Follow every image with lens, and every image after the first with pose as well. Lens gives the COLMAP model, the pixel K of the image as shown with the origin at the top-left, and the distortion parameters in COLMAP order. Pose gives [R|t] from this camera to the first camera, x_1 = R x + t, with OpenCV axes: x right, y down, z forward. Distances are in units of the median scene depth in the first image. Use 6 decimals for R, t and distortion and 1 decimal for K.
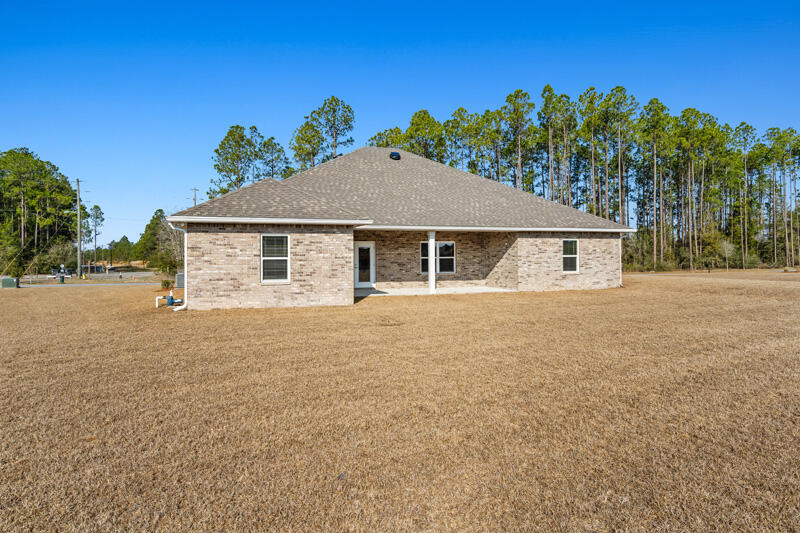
lens RADIAL K [[483.0, 0, 399.9], [0, 483.0, 262.5], [0, 0, 1]] dist [-0.007638, -0.000277]
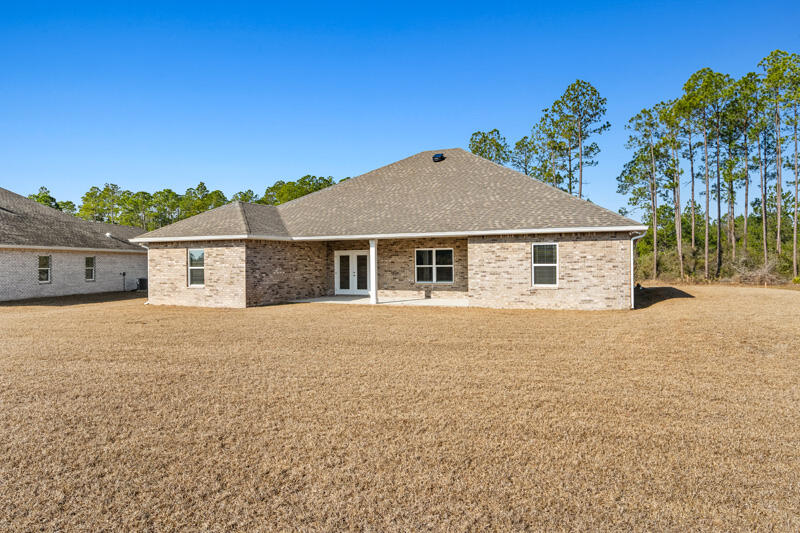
lens RADIAL K [[509.1, 0, 400.0], [0, 509.1, 266.5], [0, 0, 1]] dist [0.000672, -0.000380]
pose [[0.759426, 0.005647, -0.650570, 0.713144], [-0.003610, 0.999984, 0.004467, -0.014008], [0.650584, -0.001044, 0.759434, 0.232704]]
